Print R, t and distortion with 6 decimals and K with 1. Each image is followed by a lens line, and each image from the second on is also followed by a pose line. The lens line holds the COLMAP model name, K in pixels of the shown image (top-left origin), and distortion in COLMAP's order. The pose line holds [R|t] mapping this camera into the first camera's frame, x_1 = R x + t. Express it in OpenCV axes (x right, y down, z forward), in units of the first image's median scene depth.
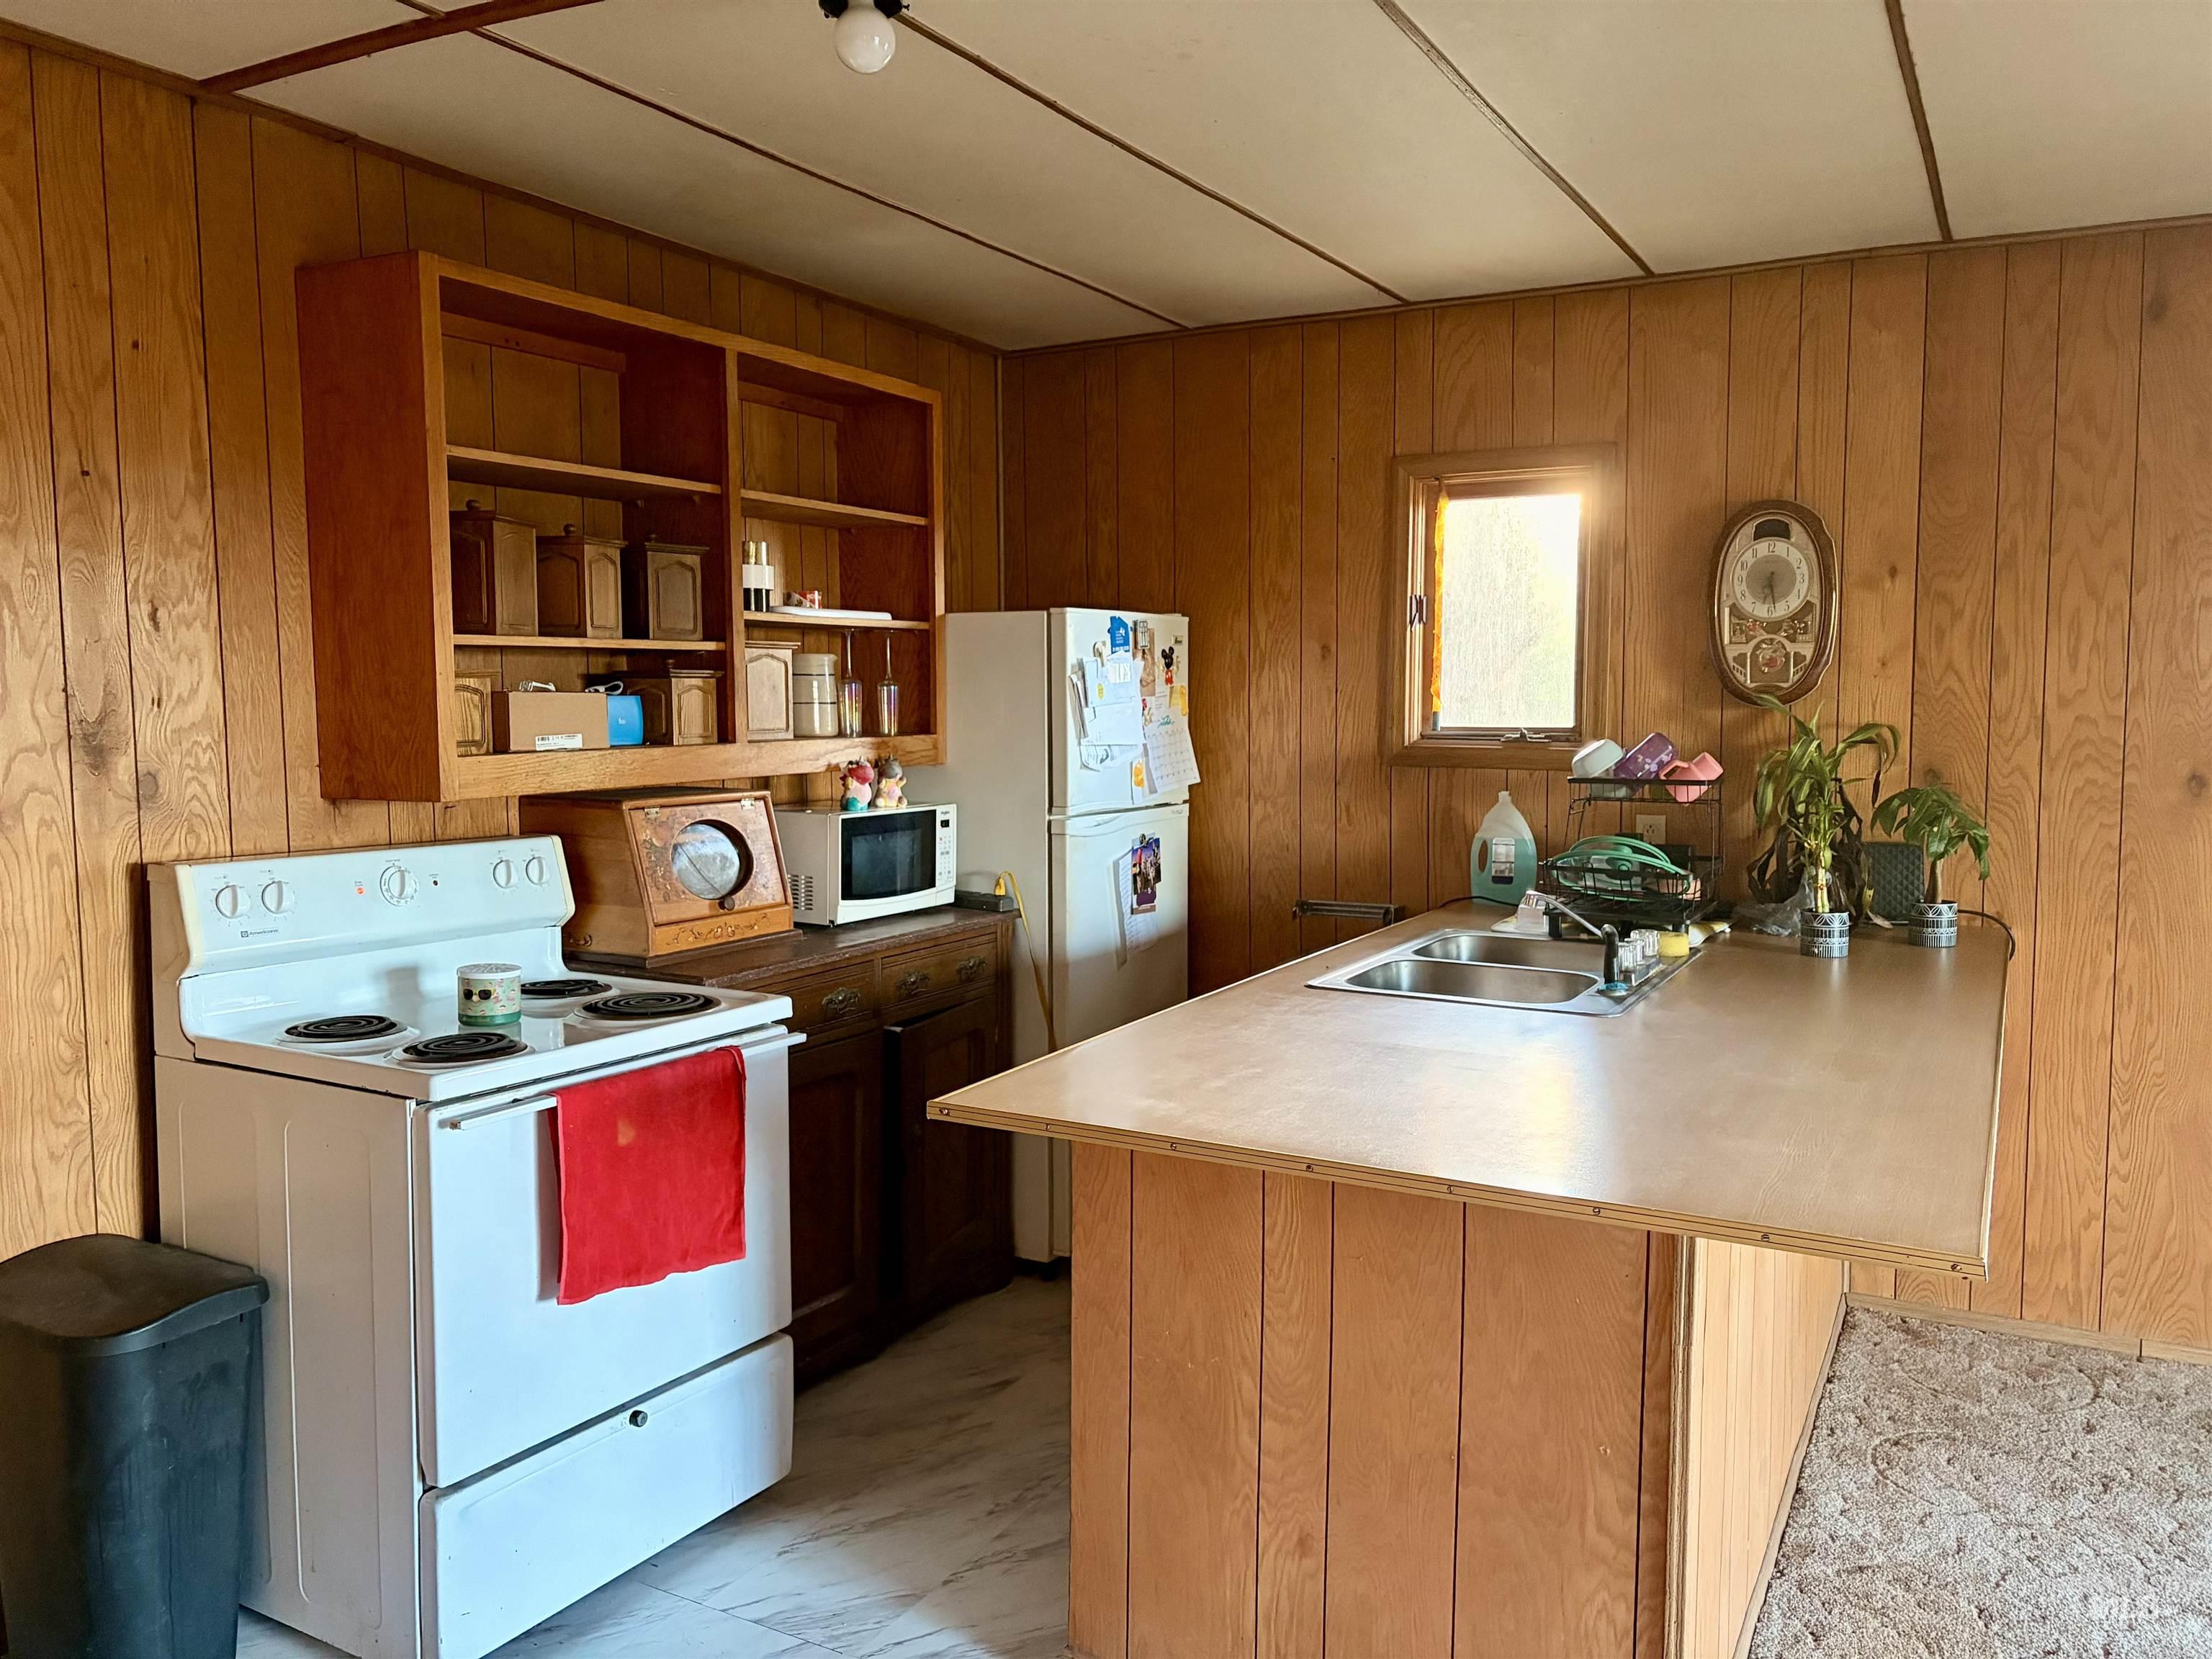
lens RADIAL K [[1675.3, 0, 1113.8], [0, 1675.3, 828.8], [0, 0, 1]] dist [0.065155, -0.067421]
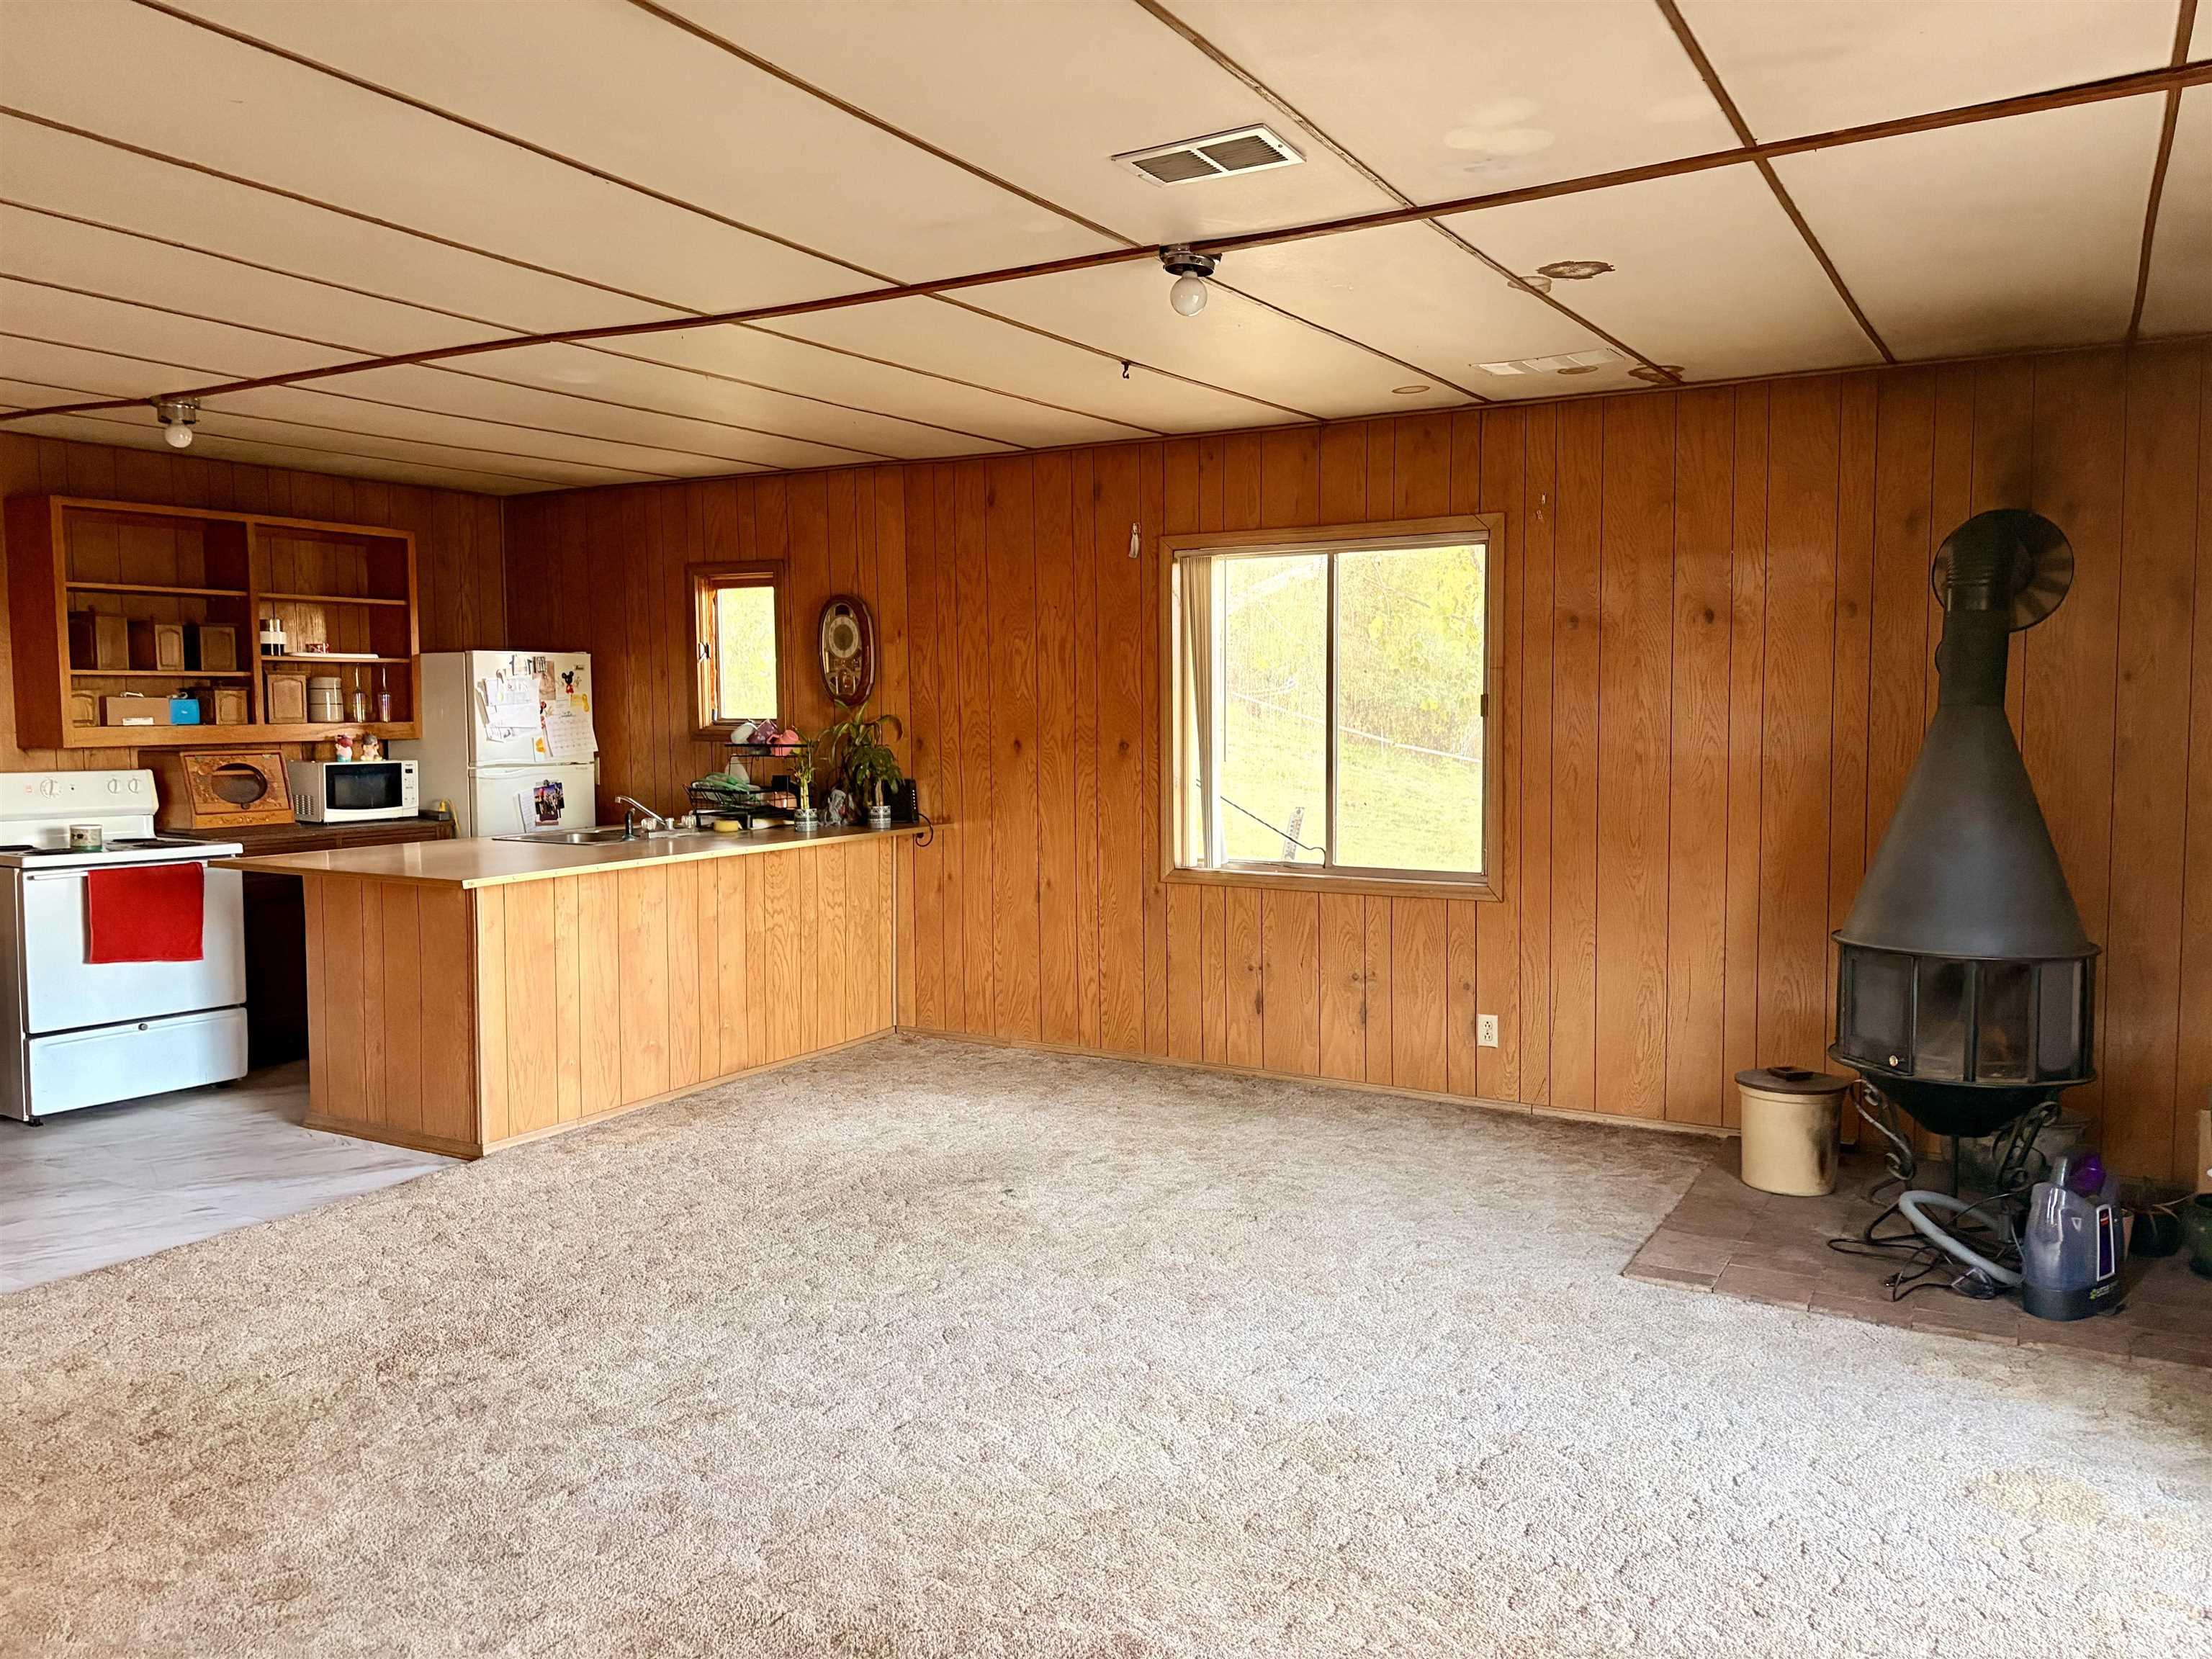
lens RADIAL K [[1675.3, 0, 1103.9], [0, 1675.3, 822.3], [0, 0, 1]] dist [0.065155, -0.067421]
pose [[0.999636, -0.000704, -0.026981, 0.740146], [0.000389, 0.999932, -0.011688, 0.078582], [0.026987, 0.011673, 0.999568, -0.847643]]
